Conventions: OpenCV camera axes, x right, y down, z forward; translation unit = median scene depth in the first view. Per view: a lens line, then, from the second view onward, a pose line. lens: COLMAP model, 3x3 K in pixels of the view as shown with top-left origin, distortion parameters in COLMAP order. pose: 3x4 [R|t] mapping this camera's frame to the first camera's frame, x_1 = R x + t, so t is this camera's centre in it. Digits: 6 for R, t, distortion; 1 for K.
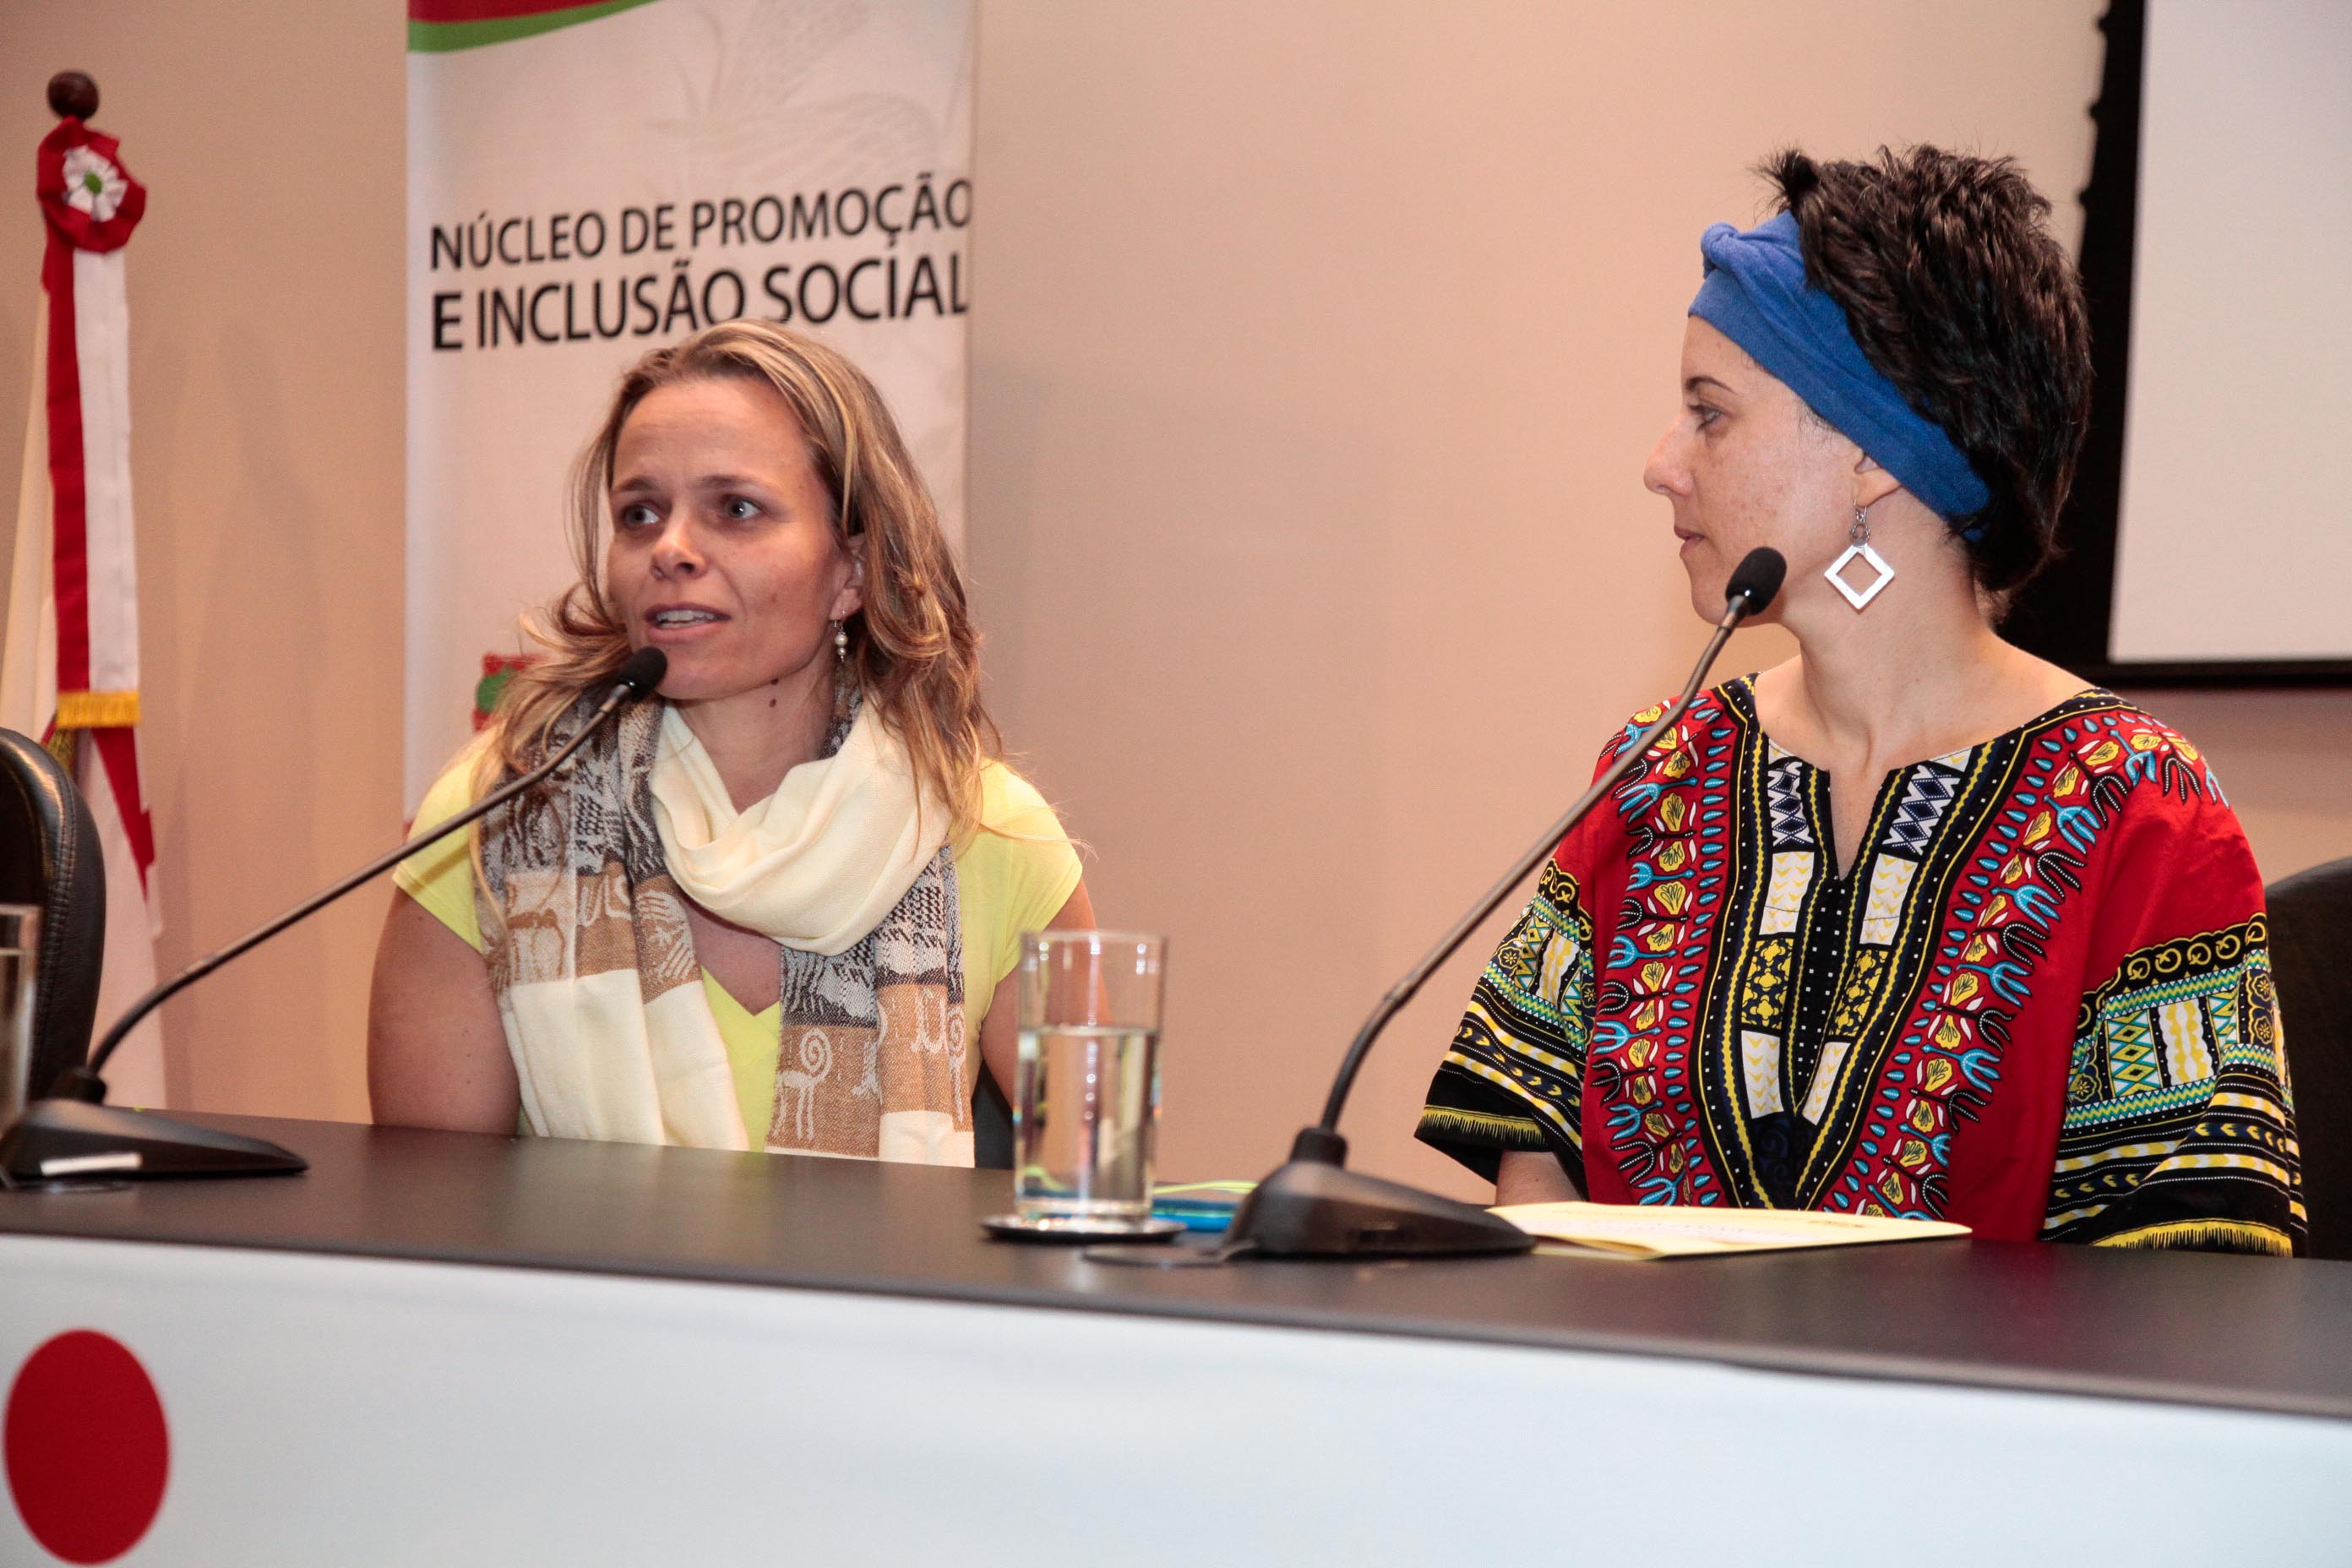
lens RADIAL K [[4501.5, 0, 1212.1], [0, 4501.5, 825.7], [0, 0, 1]] dist [0.394775, -0.359476]
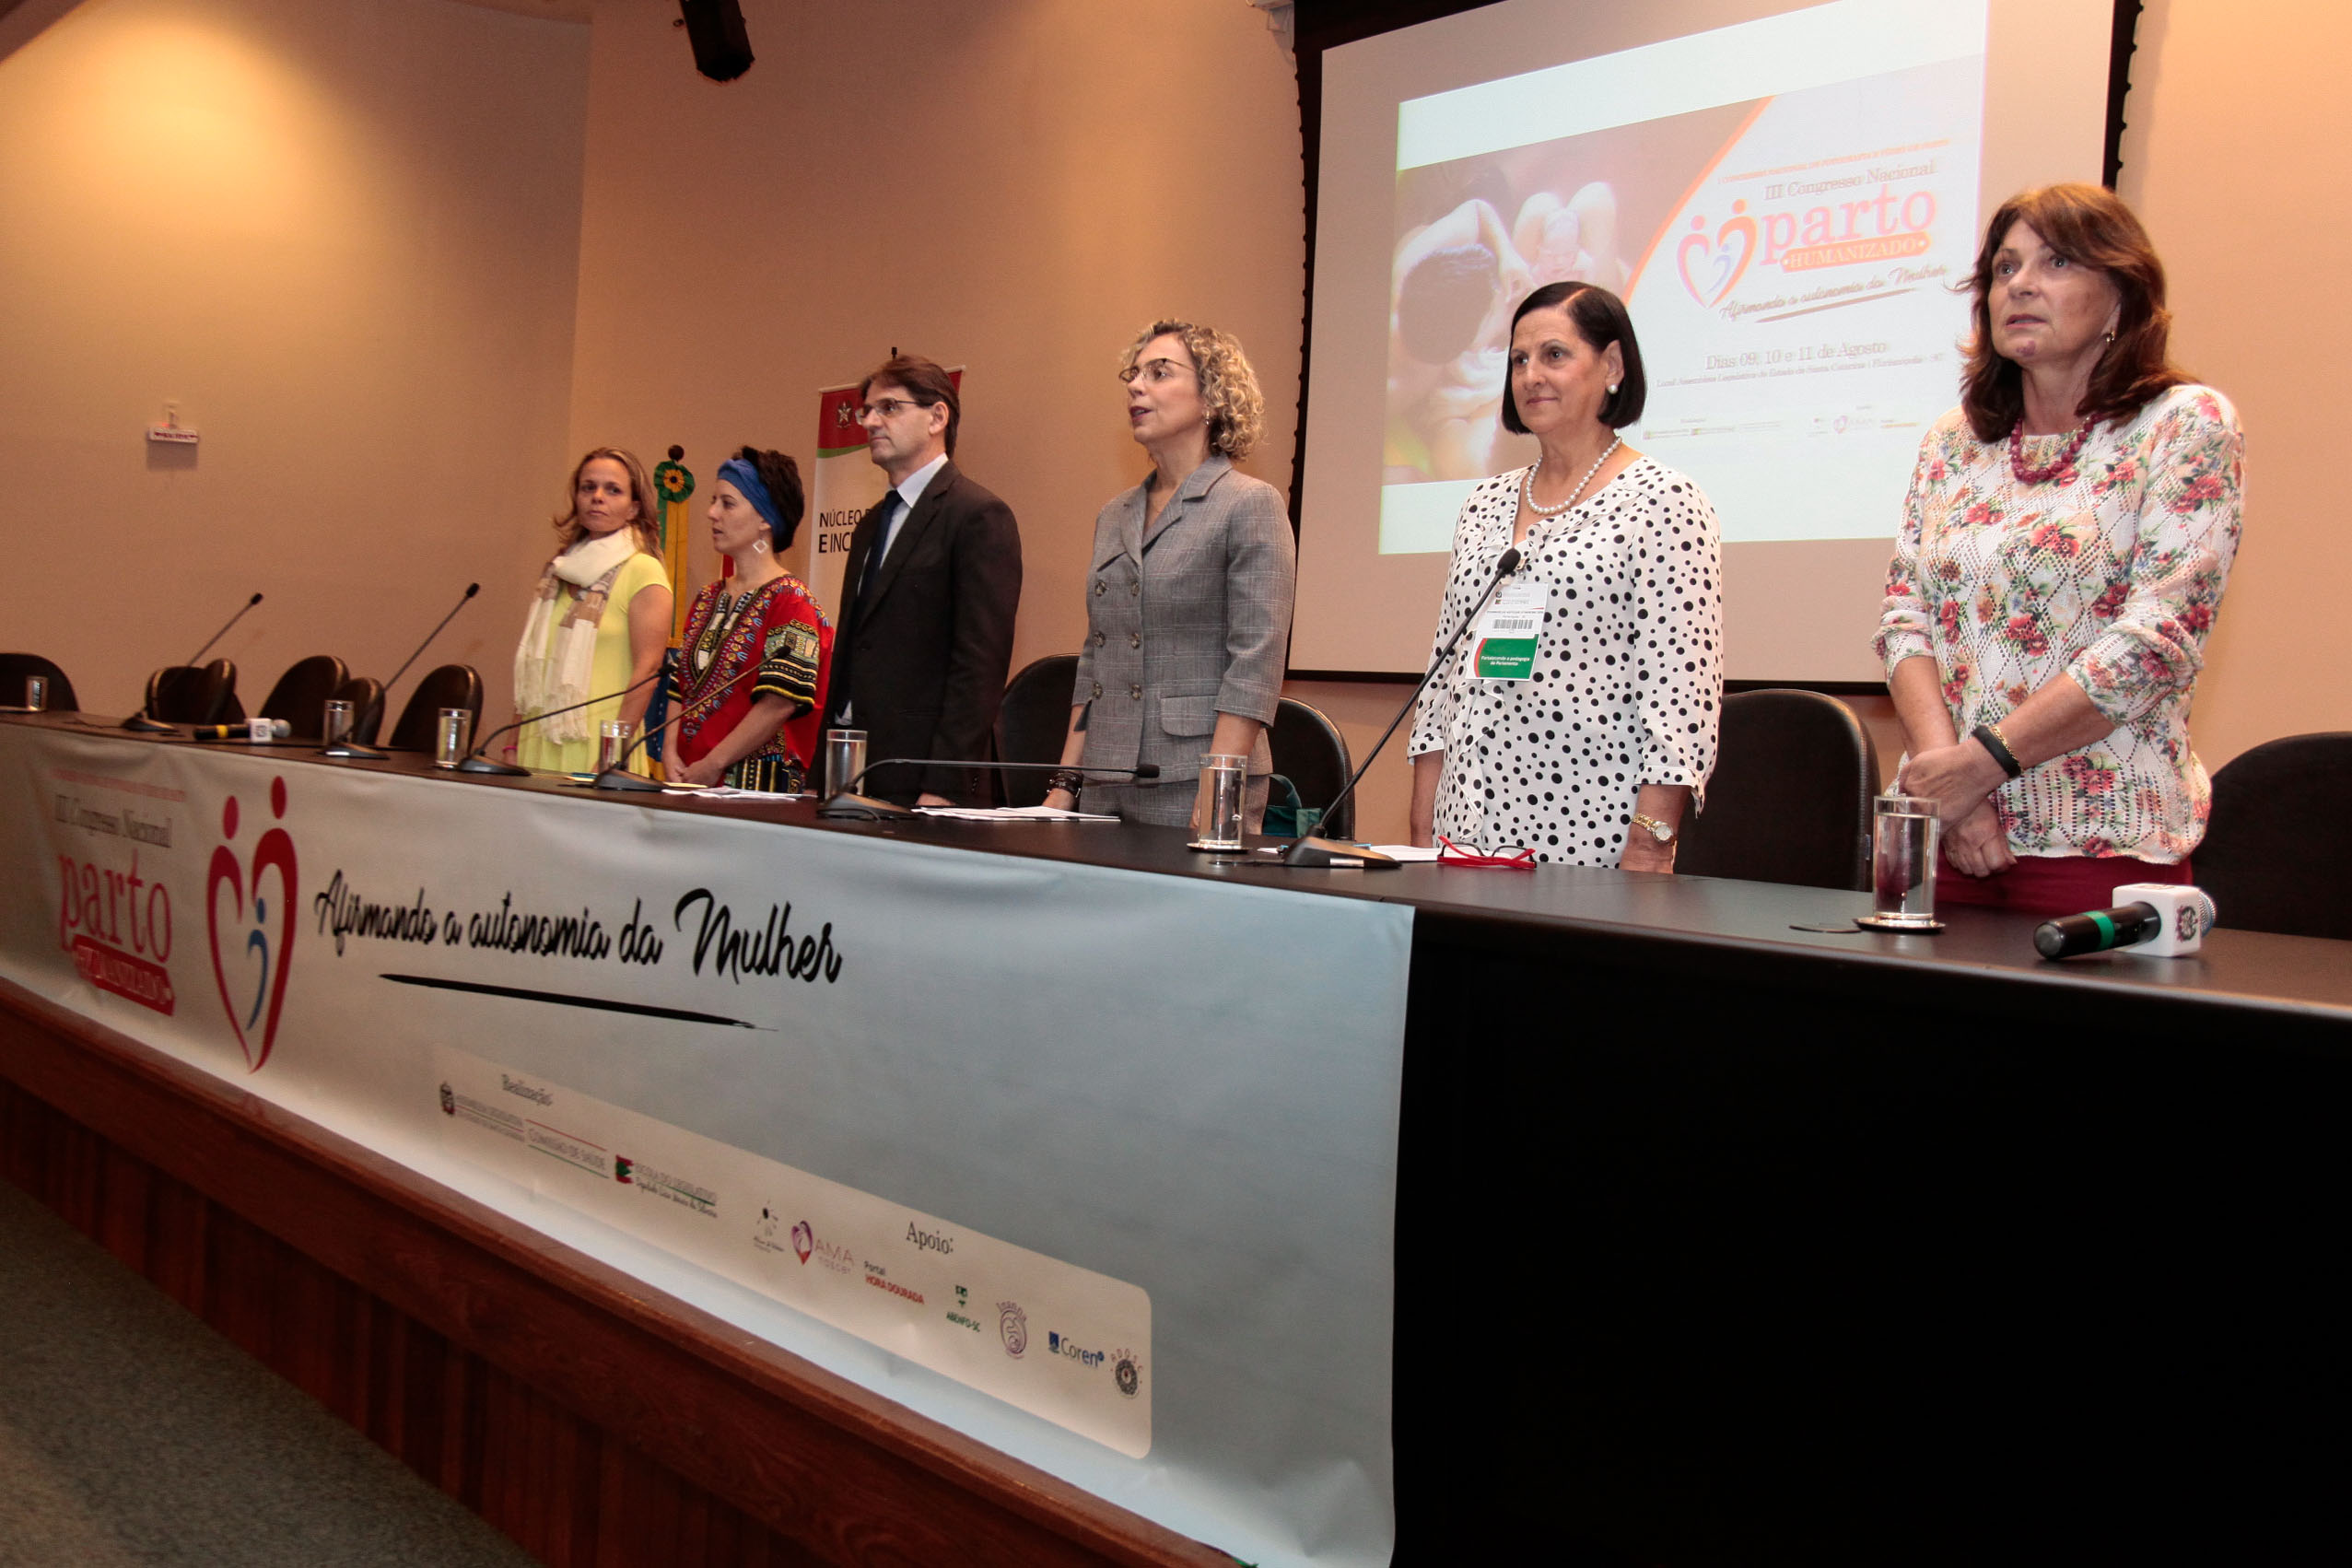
lens RADIAL K [[2132.8, 0, 1170.7], [0, 2132.8, 750.1], [0, 0, 1]] dist [-0.068013, 0.088690]
pose [[0.971387, 0.039115, -0.234258, 0.416562], [-0.036226, 0.999205, 0.016626, -0.002925], [0.234722, -0.007664, 0.972032, -0.359265]]
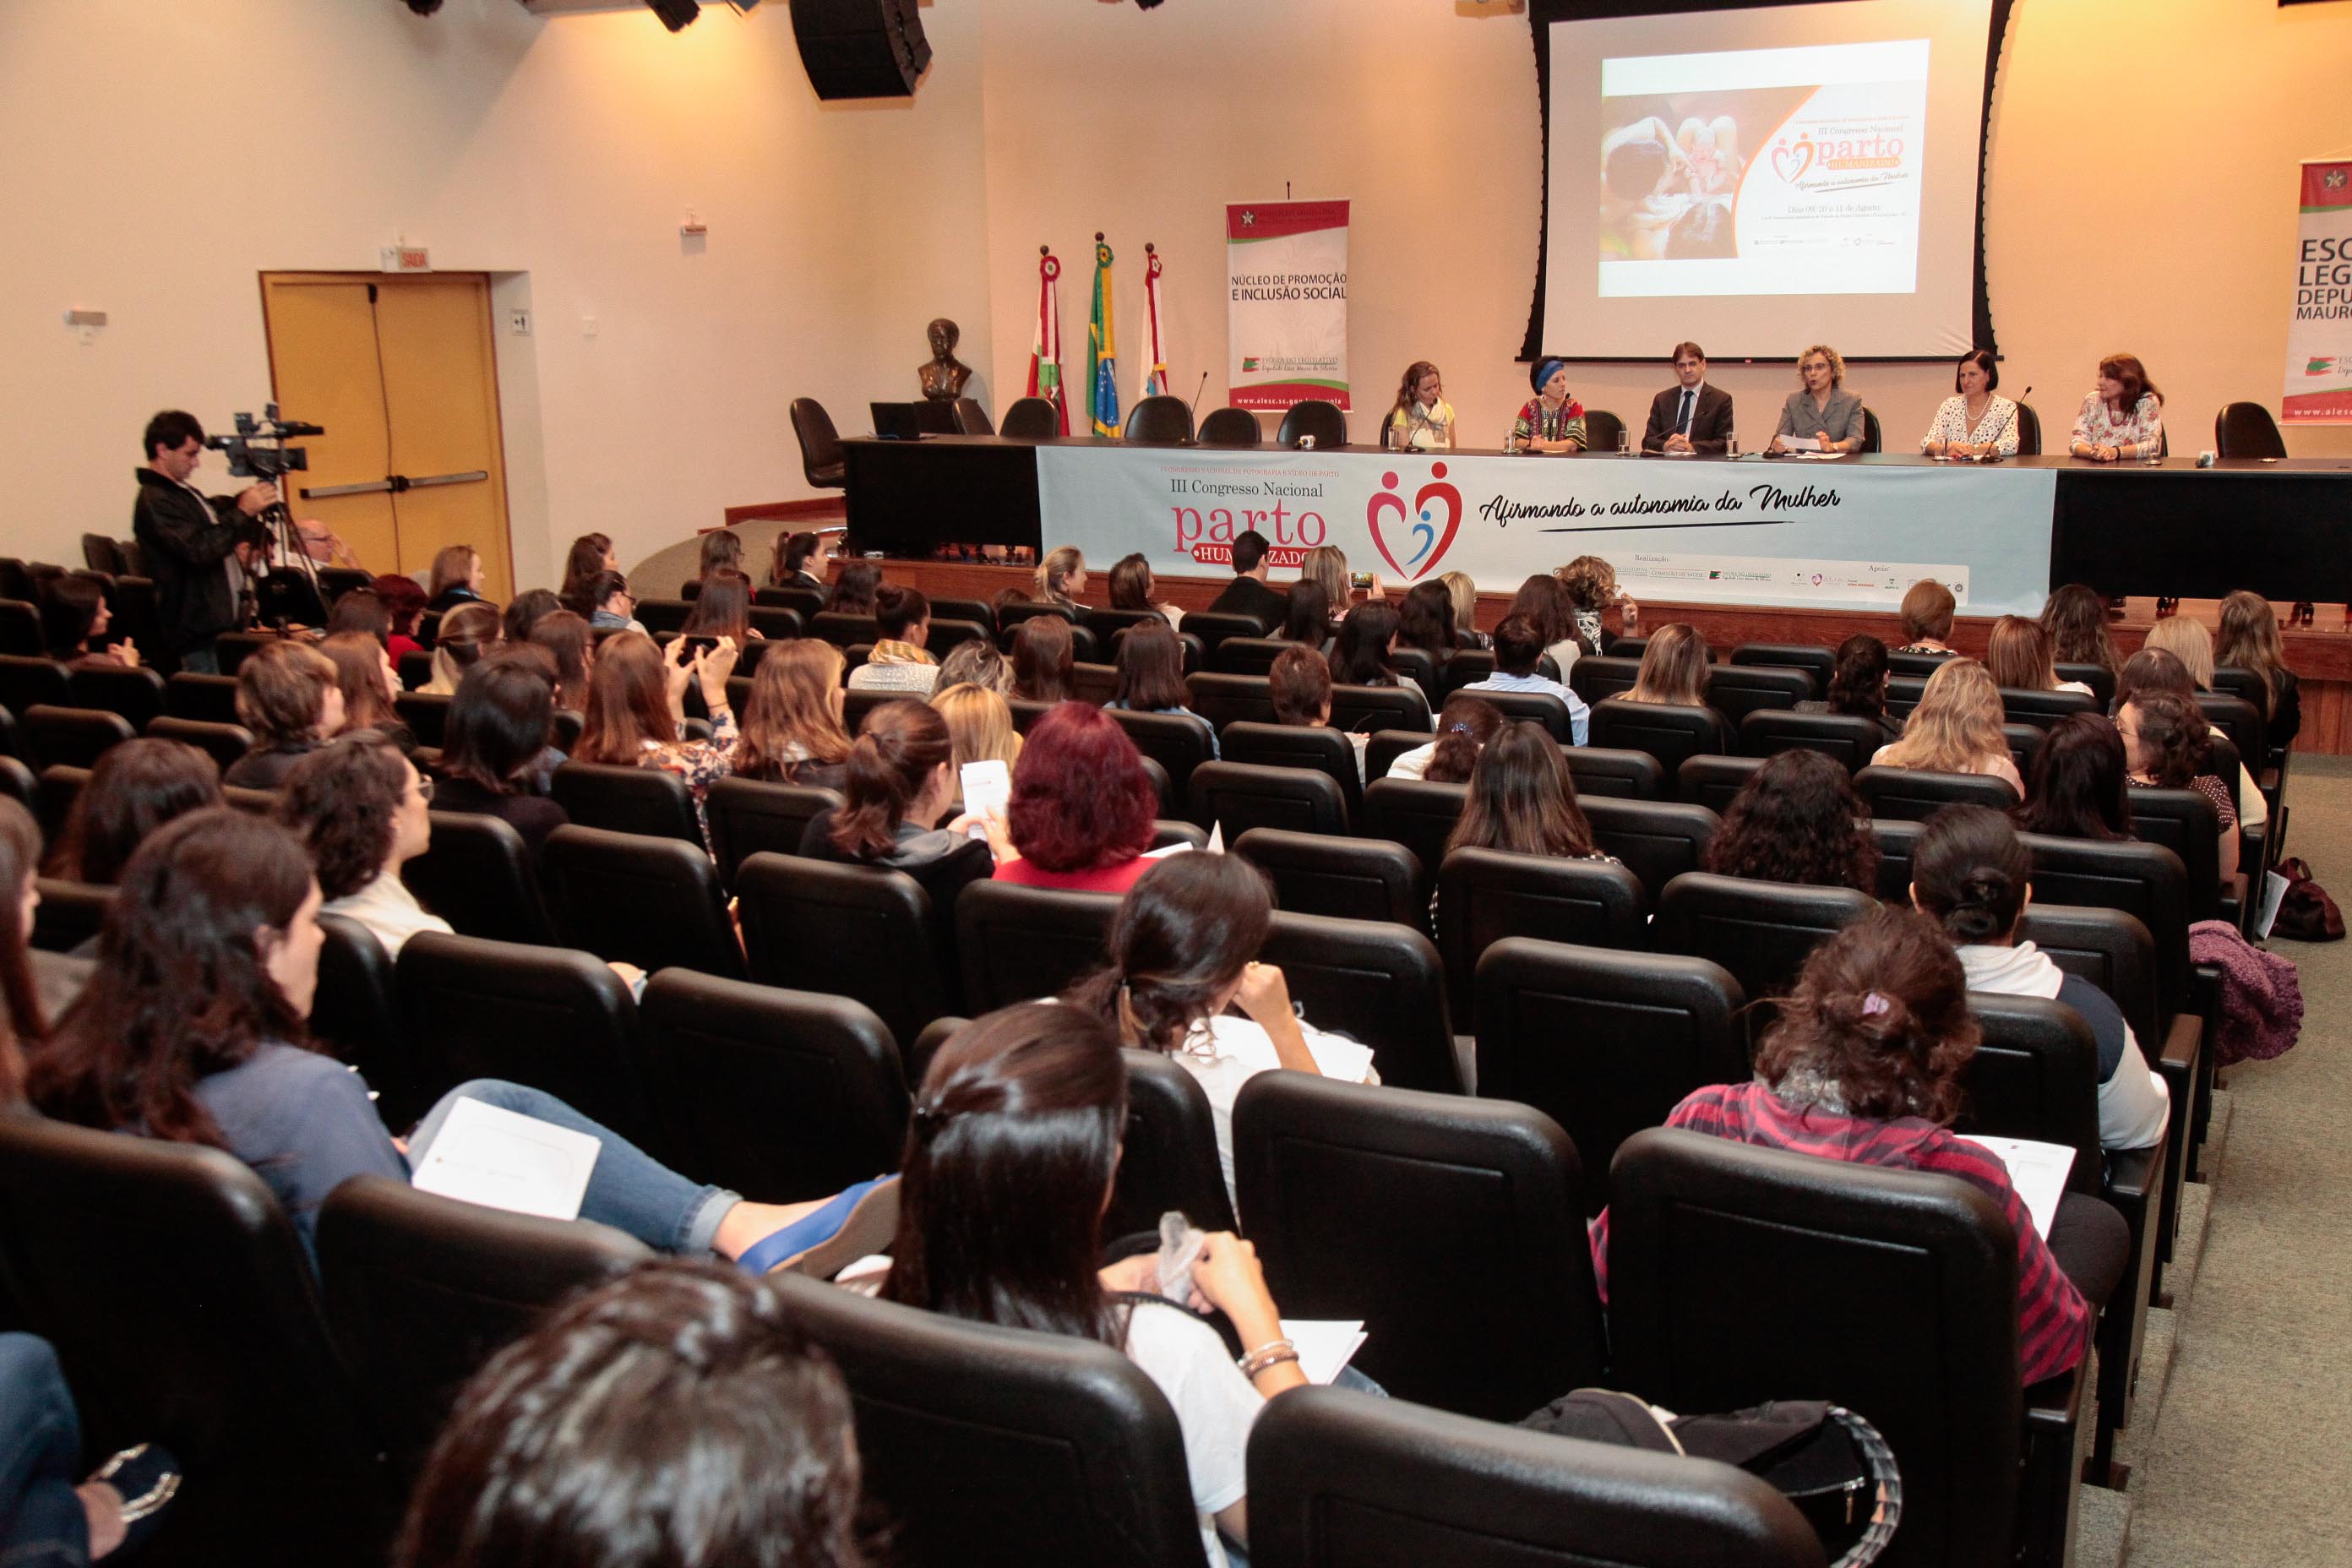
lens RADIAL K [[2268.5, 0, 1222.0], [0, 2268.5, 791.1], [0, 0, 1]] dist [-0.019605, 0.110419]
pose [[0.992377, -0.054097, 0.110729, -0.524415], [0.027312, 0.972702, 0.230444, -0.161611], [-0.120173, -0.225663, 0.966765, -1.763829]]
